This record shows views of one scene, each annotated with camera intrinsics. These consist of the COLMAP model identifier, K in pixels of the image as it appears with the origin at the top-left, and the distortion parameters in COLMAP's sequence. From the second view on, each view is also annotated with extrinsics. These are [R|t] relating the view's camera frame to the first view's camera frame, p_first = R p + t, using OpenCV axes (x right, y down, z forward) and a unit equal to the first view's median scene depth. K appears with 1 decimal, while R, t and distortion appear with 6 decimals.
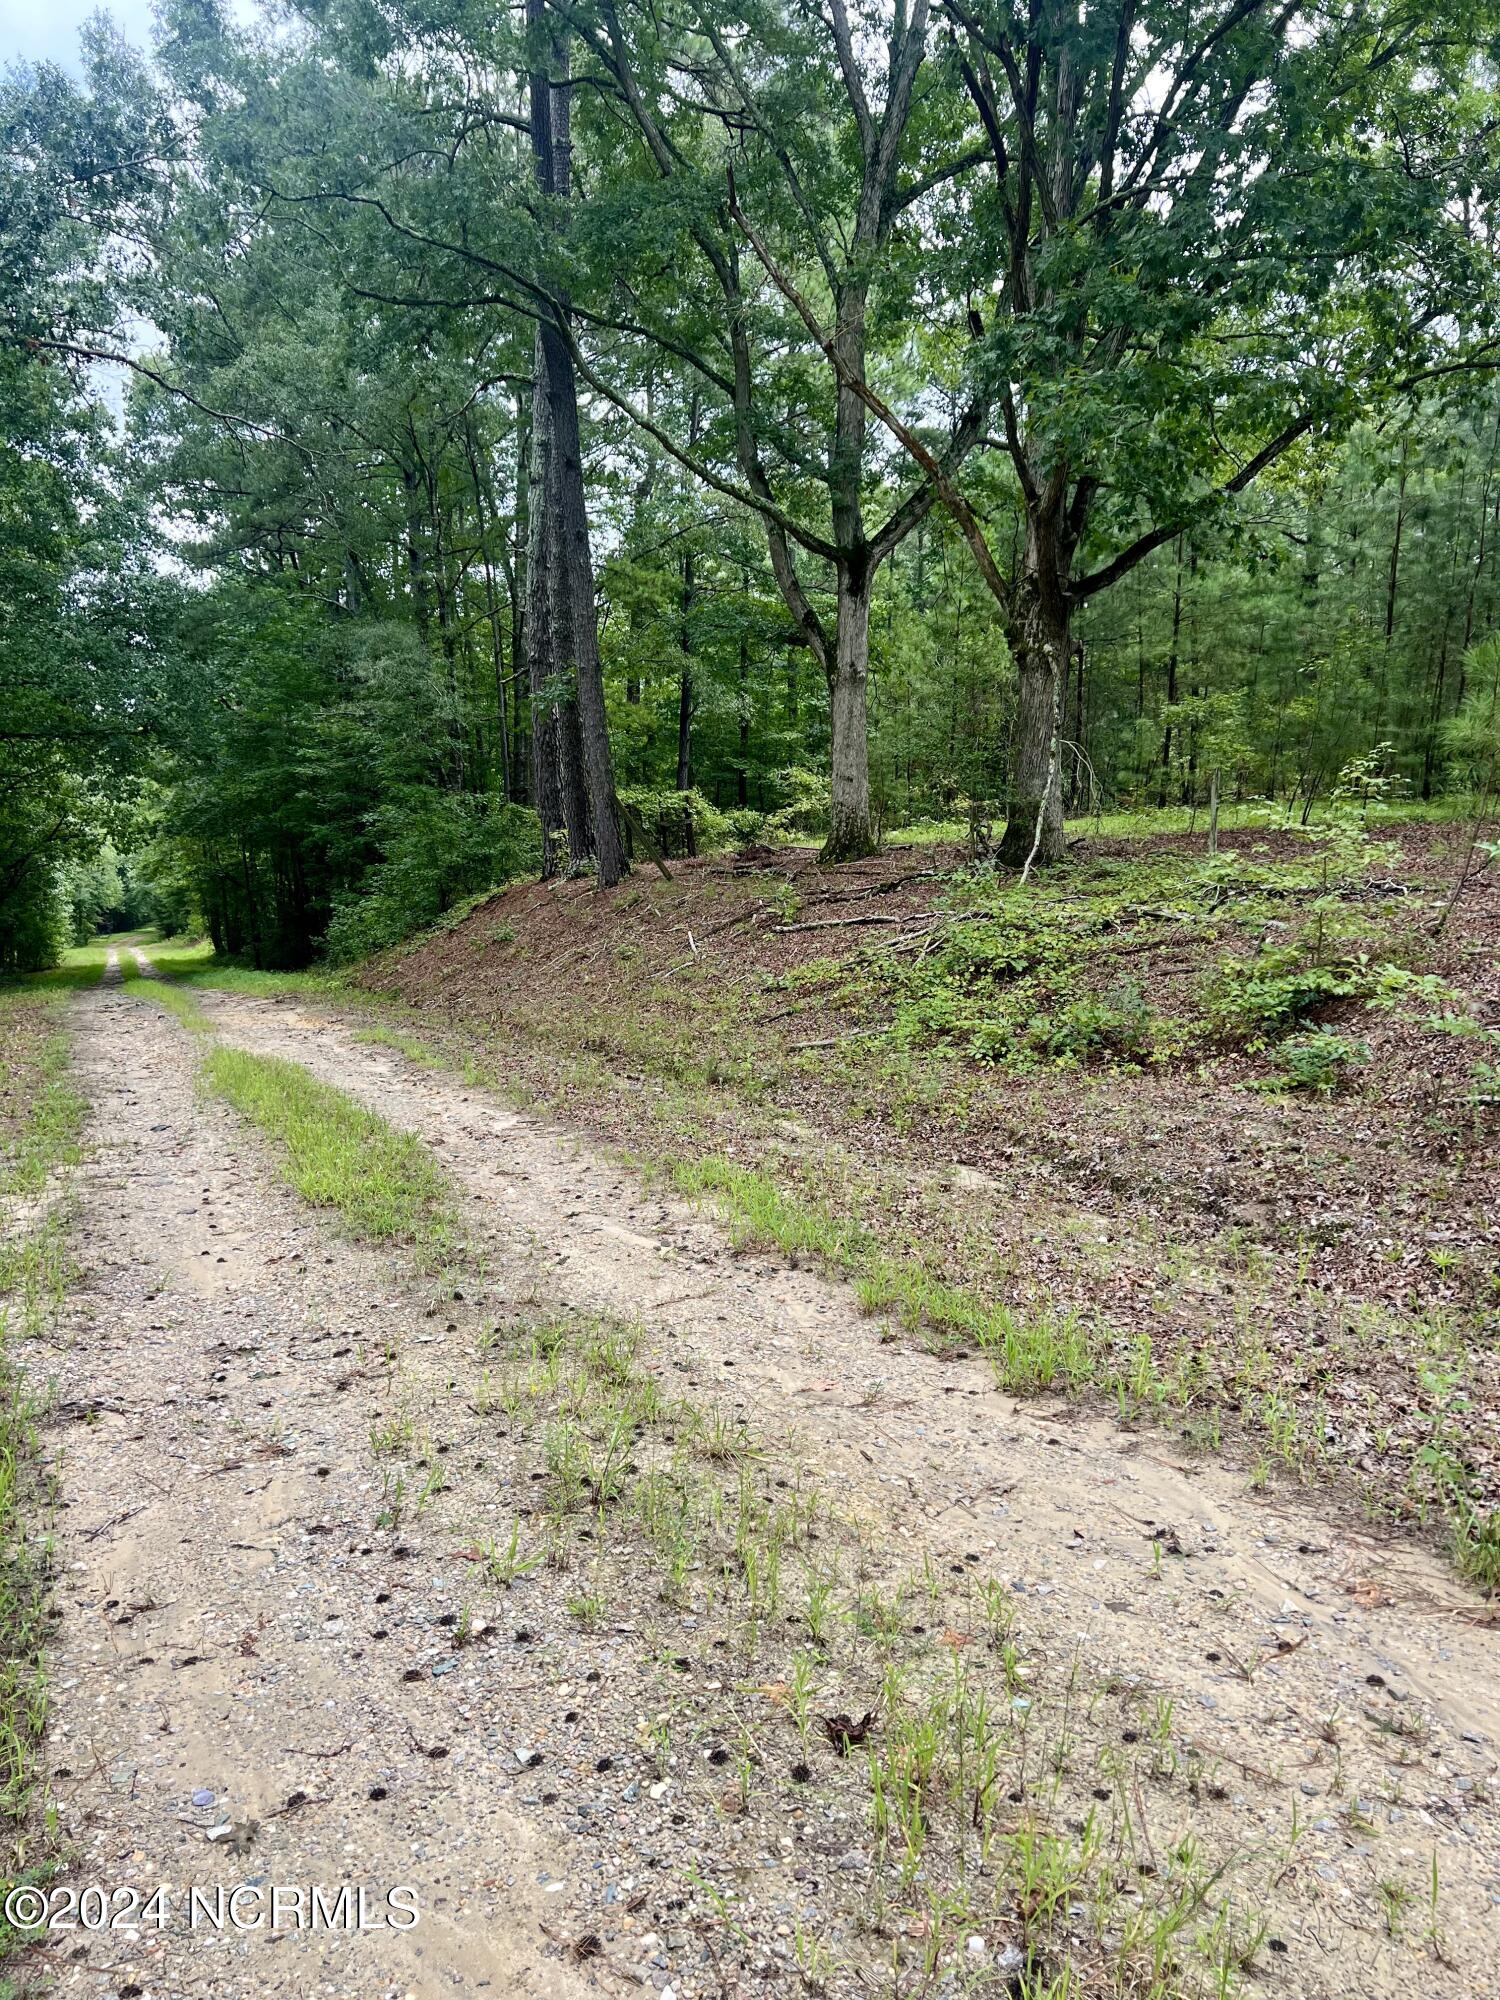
lens RADIAL K [[1498.6, 0, 714.7], [0, 1498.6, 1026.9], [0, 0, 1]] dist [0.057959, -0.061757]
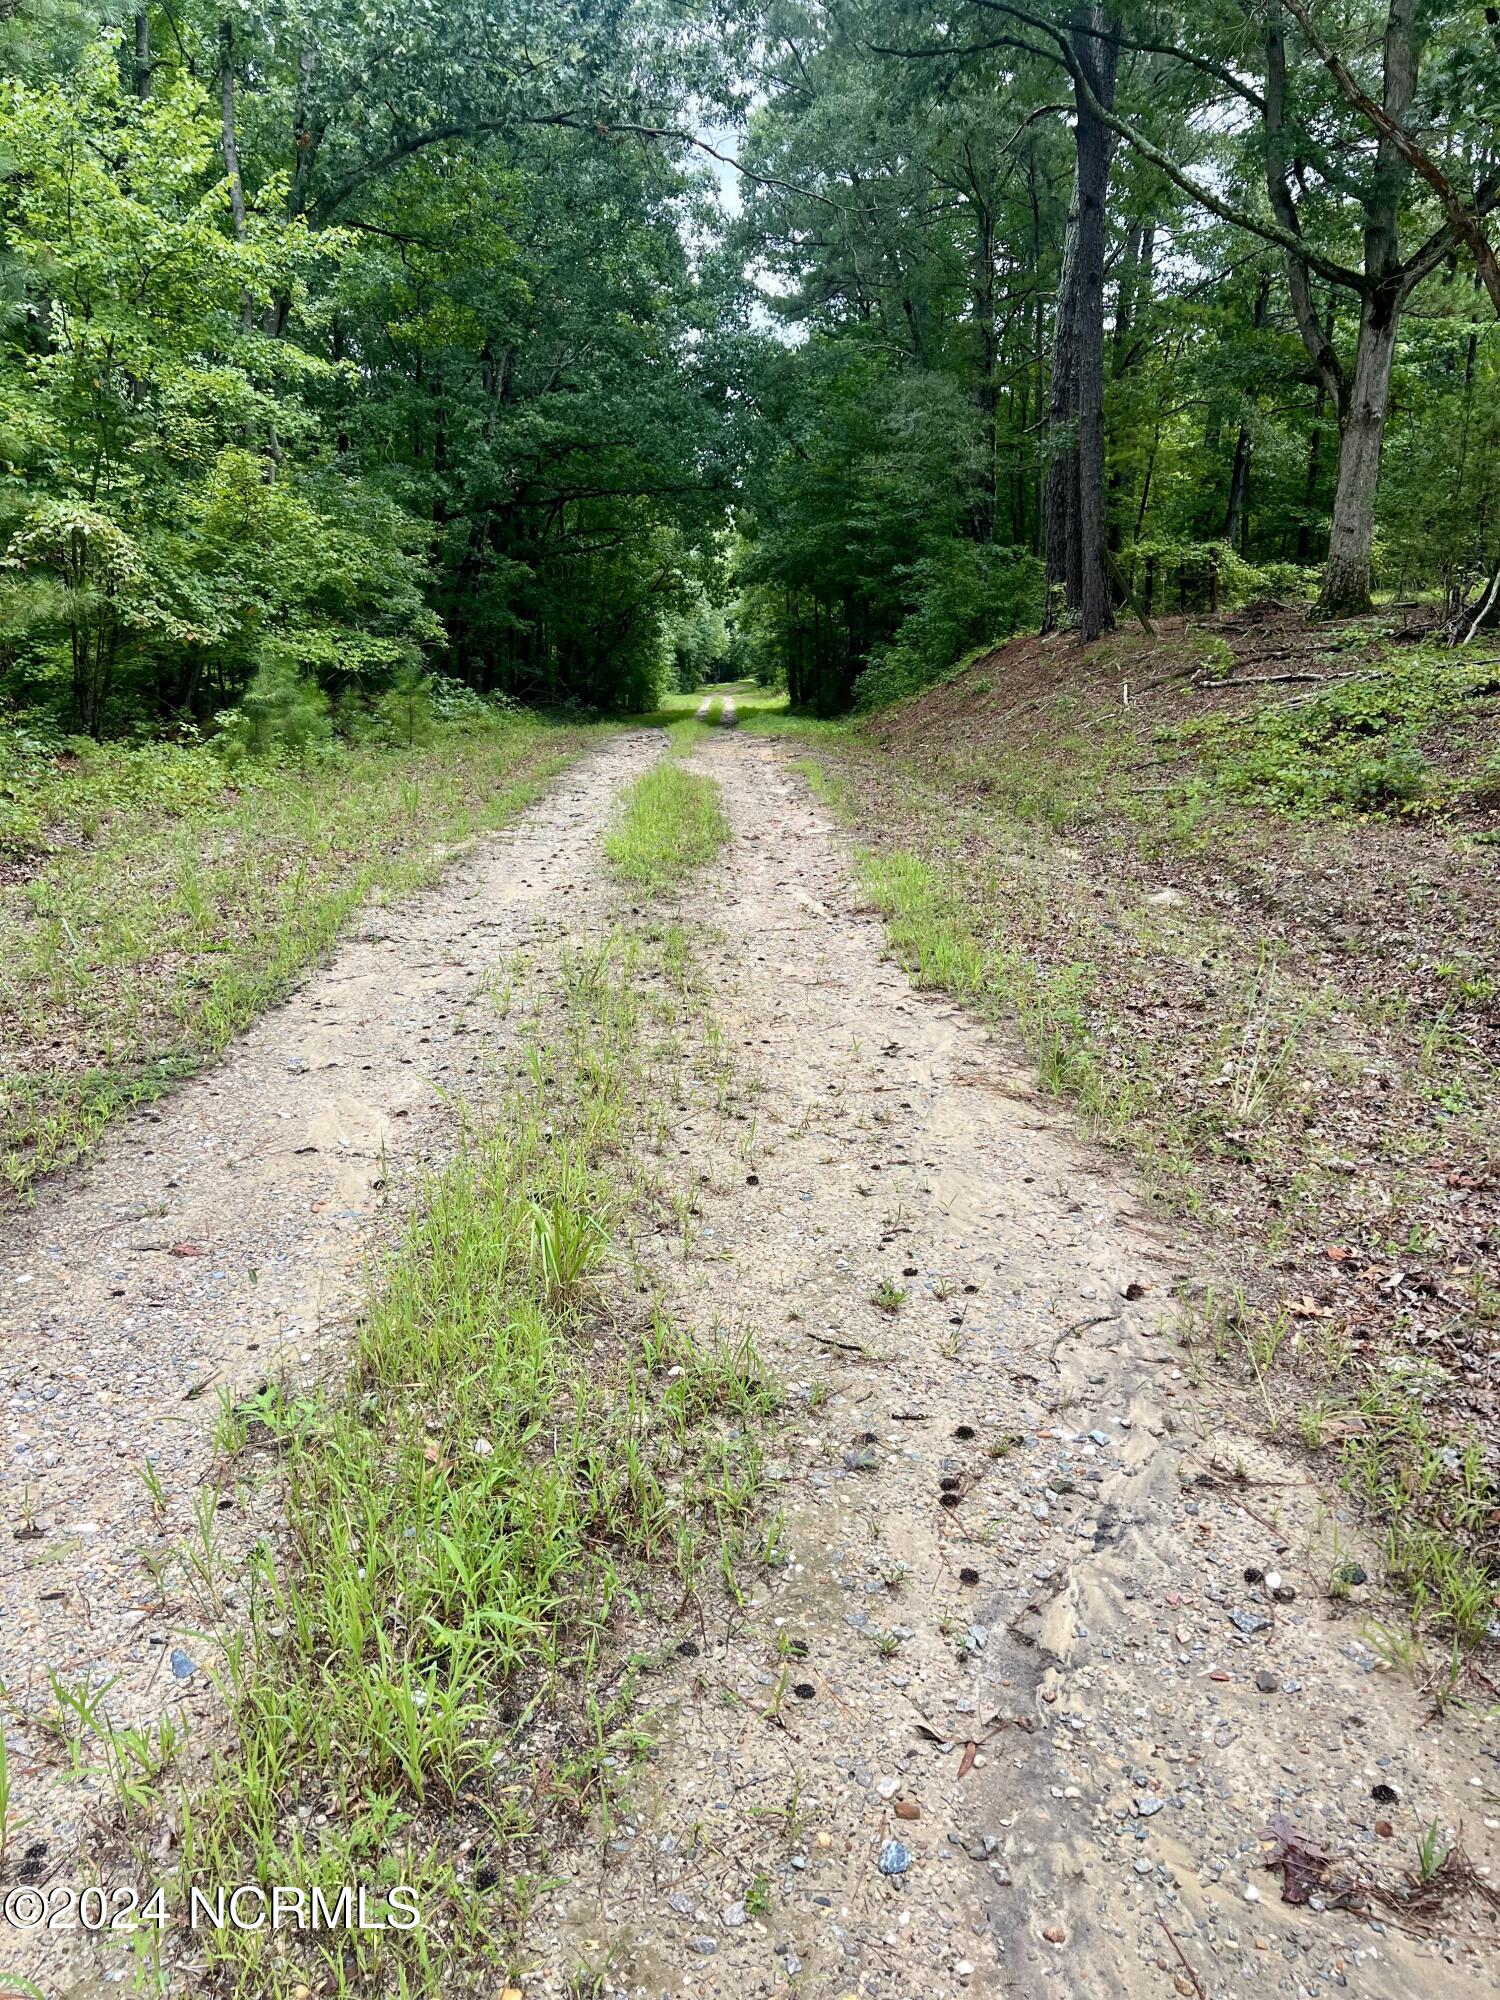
lens RADIAL K [[1498.6, 0, 720.7], [0, 1498.6, 993.9], [0, 0, 1]] dist [0.057959, -0.061757]
pose [[0.928140, 0.109249, -0.355838, 0.081700], [-0.060379, 0.987486, 0.145689, 0.008396], [0.367301, -0.113735, 0.923122, -0.058576]]
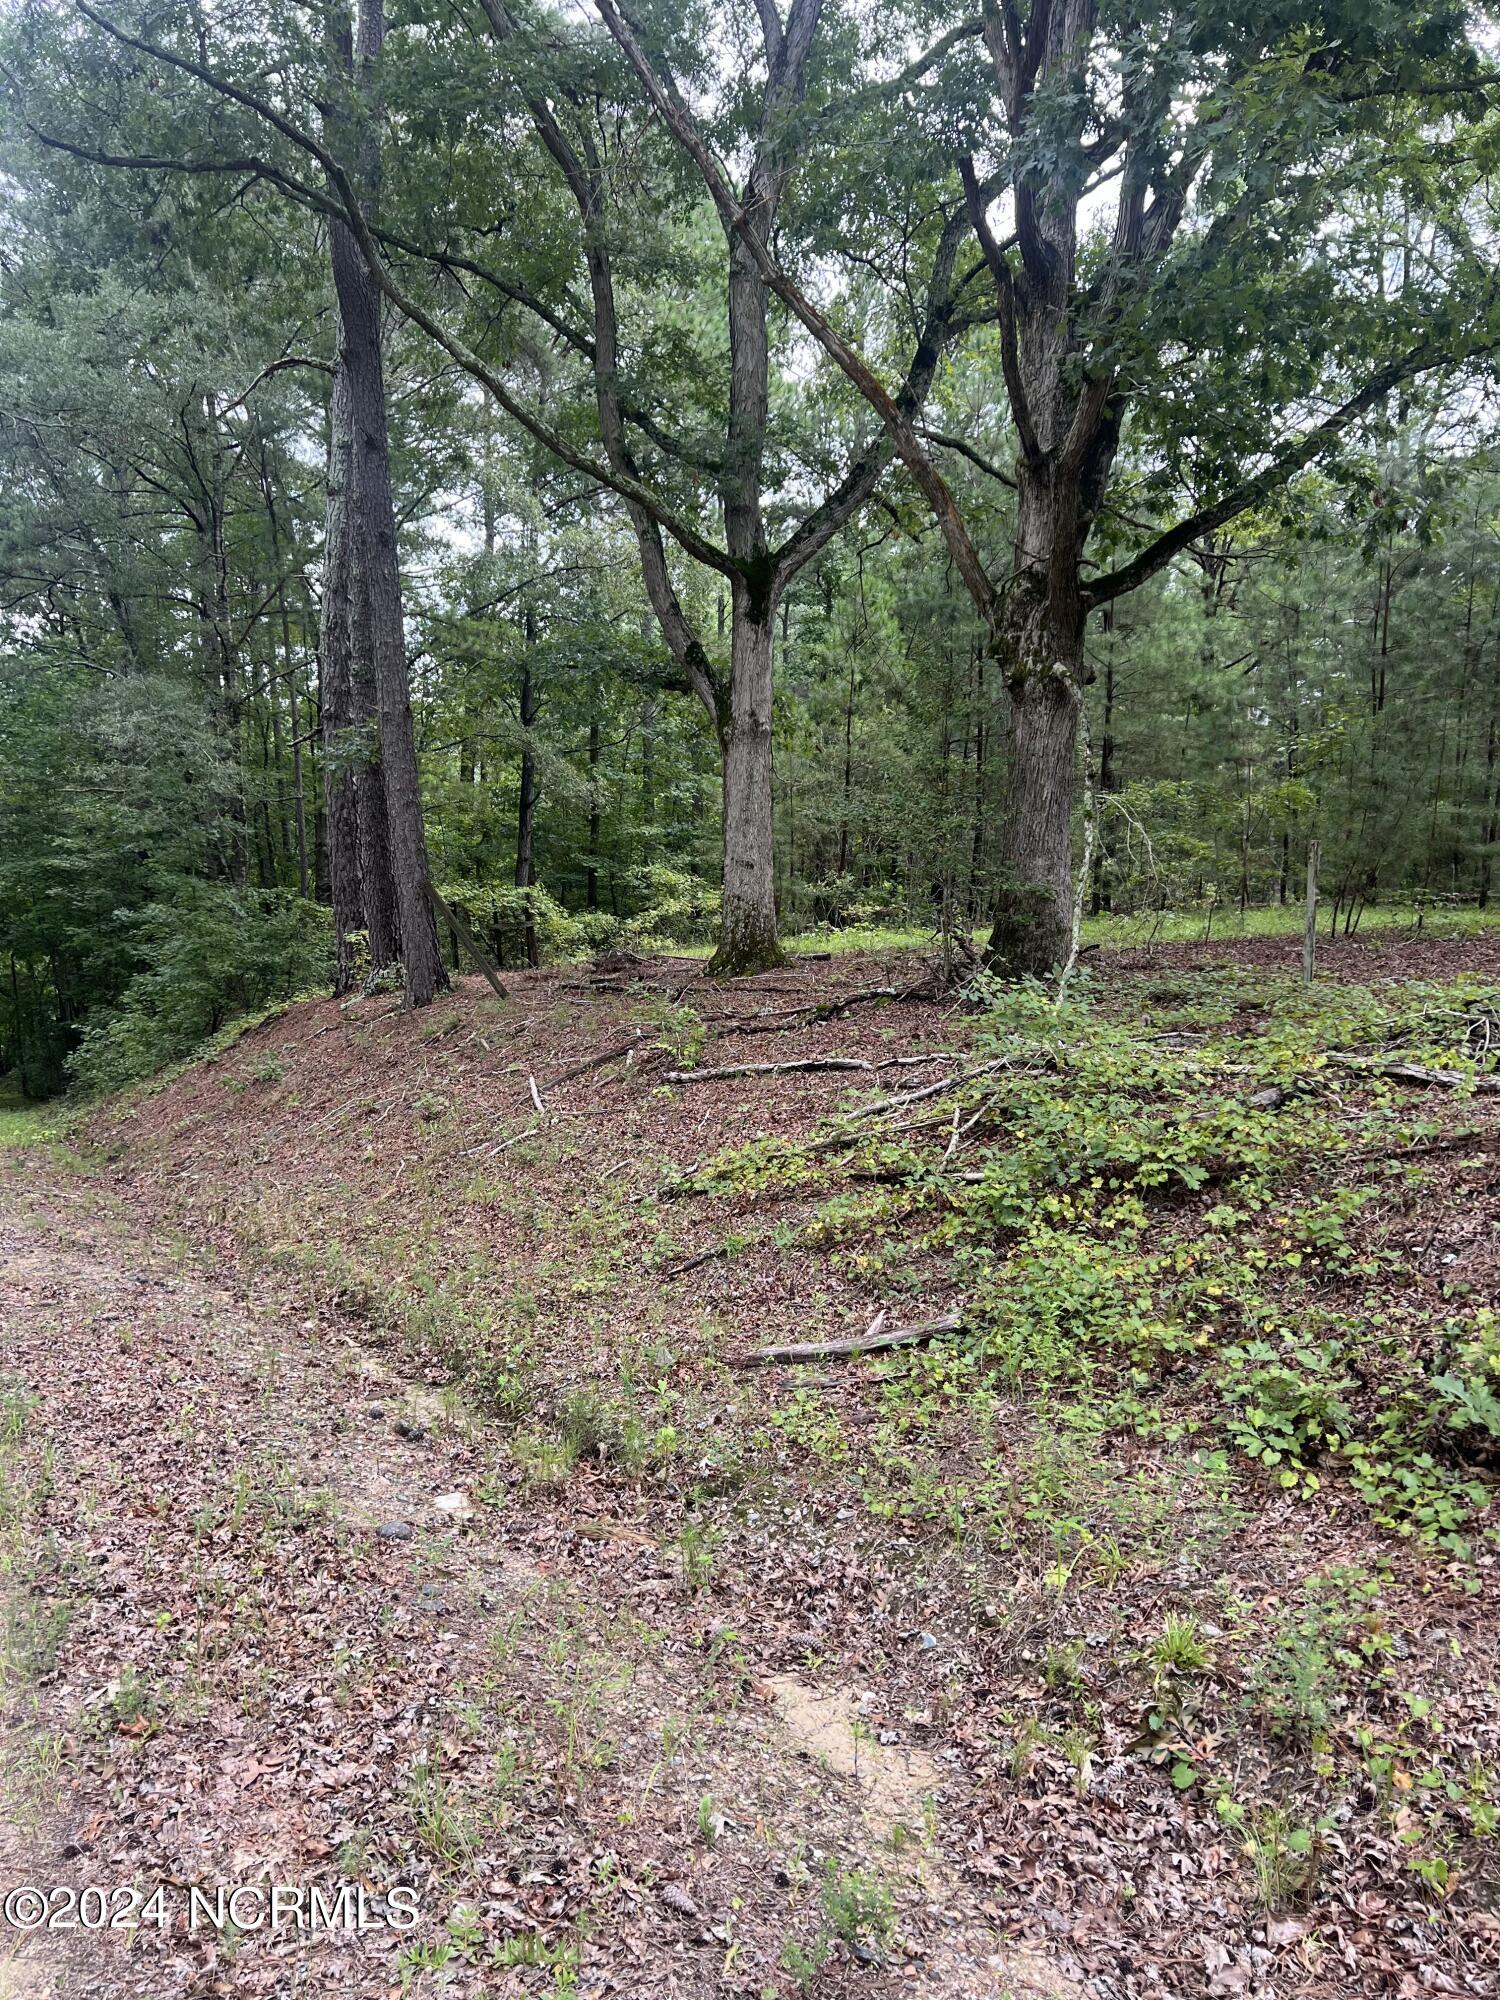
lens RADIAL K [[1498.6, 0, 739.1], [0, 1498.6, 1015.5], [0, 0, 1]] dist [0.057959, -0.061757]
pose [[0.992440, 0.005379, 0.122610, -0.005062], [0.004971, 0.996457, -0.083954, -0.024900], [-0.122627, 0.083929, 0.988898, 0.239460]]
